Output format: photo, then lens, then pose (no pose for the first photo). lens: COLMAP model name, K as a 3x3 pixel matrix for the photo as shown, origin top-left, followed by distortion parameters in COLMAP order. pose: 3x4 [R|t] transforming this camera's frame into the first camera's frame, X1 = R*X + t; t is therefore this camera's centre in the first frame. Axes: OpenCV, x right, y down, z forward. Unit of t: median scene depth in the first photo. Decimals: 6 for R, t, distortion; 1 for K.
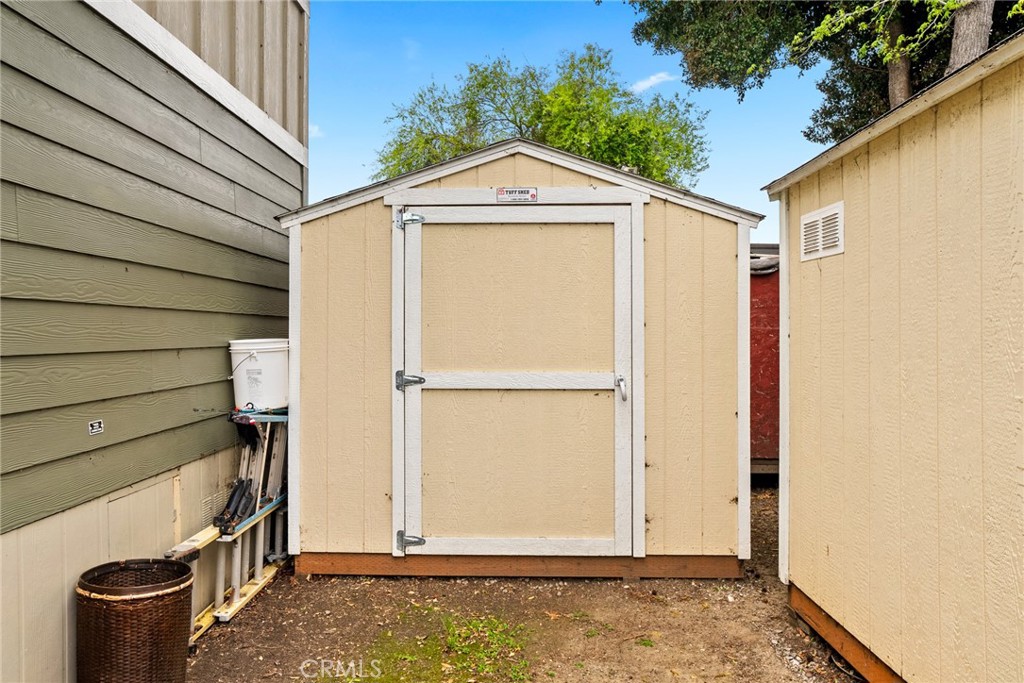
lens RADIAL K [[711.7, 0, 516.8], [0, 711.7, 328.8], [0, 0, 1]] dist [-0.006035, 0.003733]
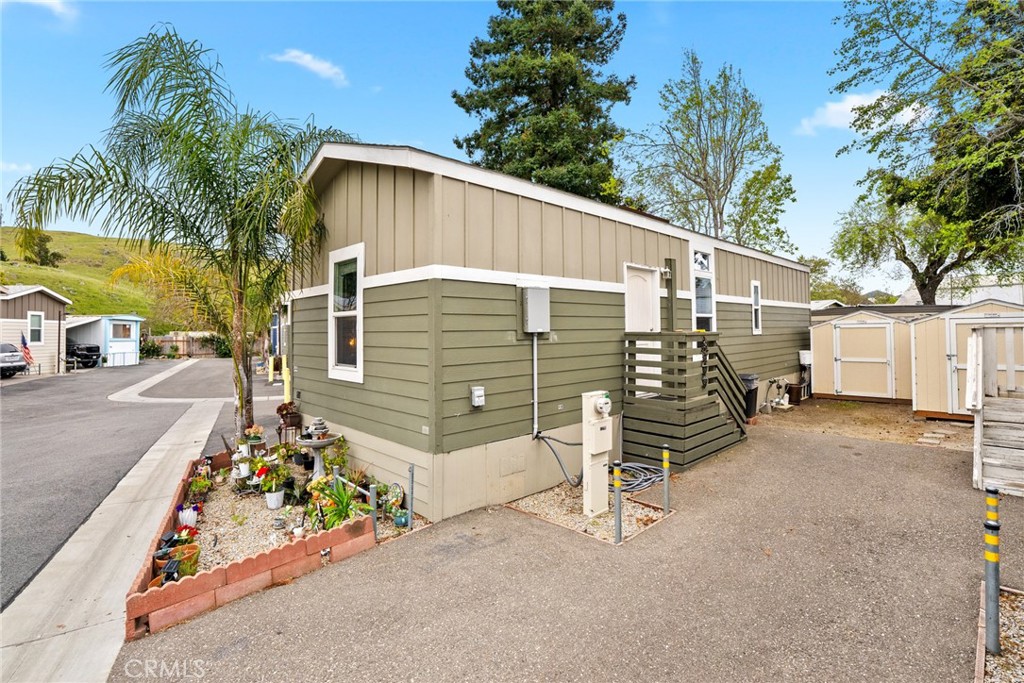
lens RADIAL K [[489.5, 0, 513.6], [0, 489.5, 331.2], [0, 0, 1]] dist [-0.056674, 0.013290]
pose [[0.711129, -0.004193, -0.703049, 0.583743], [0.014112, 0.999866, 0.008311, -0.185037], [0.702920, -0.015831, 0.711092, -2.957358]]
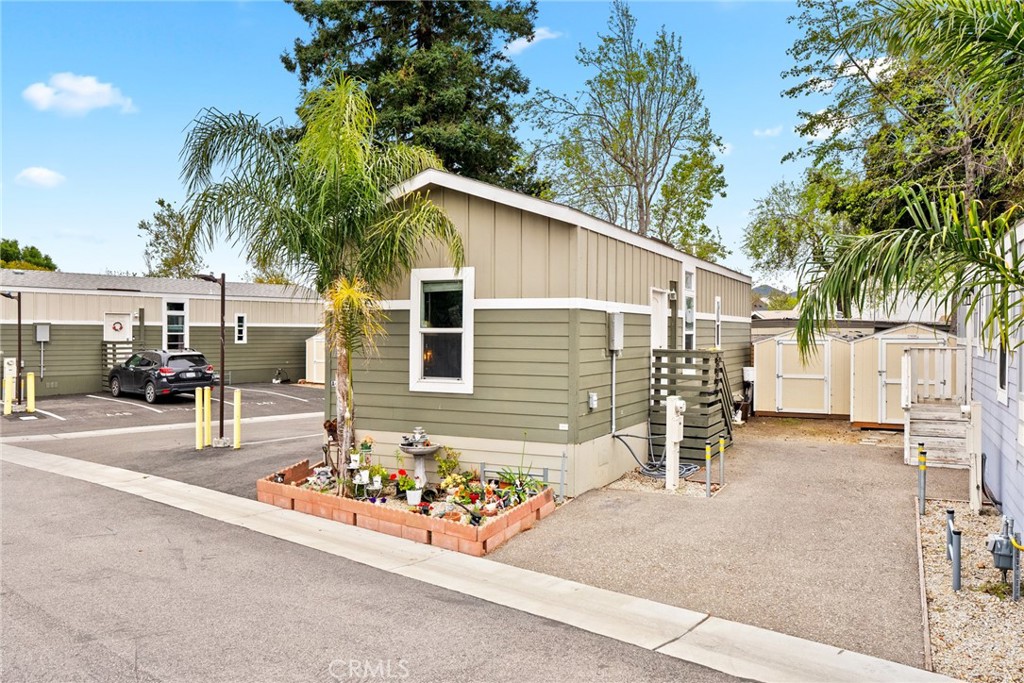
lens RADIAL K [[793.4, 0, 511.9], [0, 793.4, 364.2], [0, 0, 1]] dist [-0.003377, -0.004187]
pose [[0.906208, 0.022936, -0.422210, 0.477383], [-0.004335, 0.998979, 0.044964, -0.246363], [0.422811, -0.038917, 0.905382, -4.699964]]
